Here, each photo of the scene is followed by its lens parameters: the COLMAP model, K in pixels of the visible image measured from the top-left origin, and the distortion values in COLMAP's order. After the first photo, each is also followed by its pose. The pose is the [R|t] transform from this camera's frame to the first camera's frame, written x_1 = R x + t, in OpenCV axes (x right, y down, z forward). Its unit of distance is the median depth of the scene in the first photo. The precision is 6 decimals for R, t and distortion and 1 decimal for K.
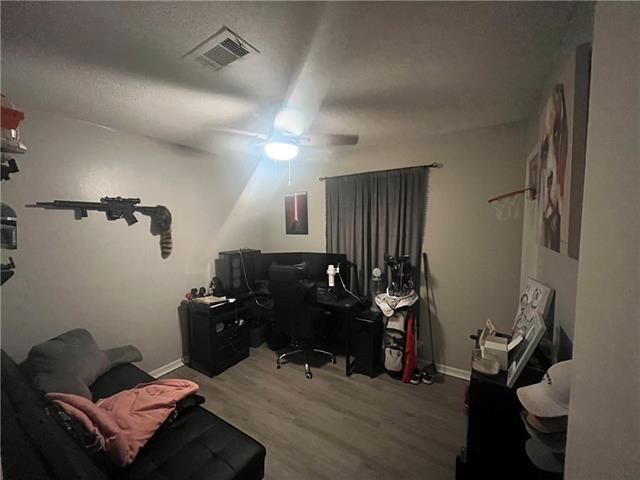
lens RADIAL K [[261.1, 0, 319.9], [0, 261.1, 240.8], [0, 0, 1]] dist [0.000528, 0.000480]
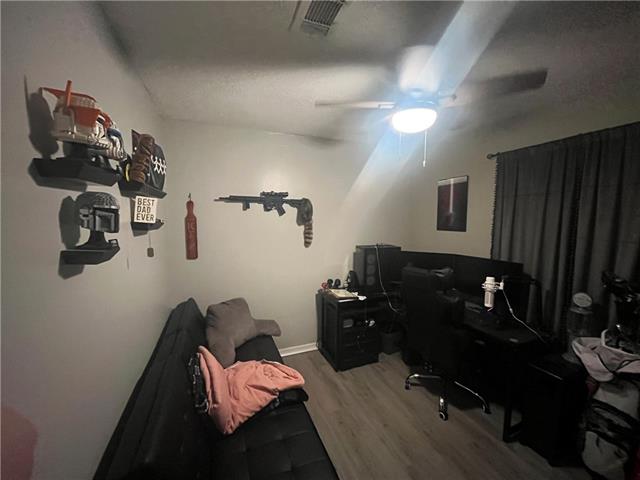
lens RADIAL K [[261.1, 0, 318.4], [0, 261.1, 241.9], [0, 0, 1]] dist [0.000528, 0.000480]
pose [[0.808178, 0.072566, -0.584450, 0.074206], [-0.055028, 0.997343, 0.047739, -0.009794], [0.586361, -0.006420, 0.810024, 0.163143]]
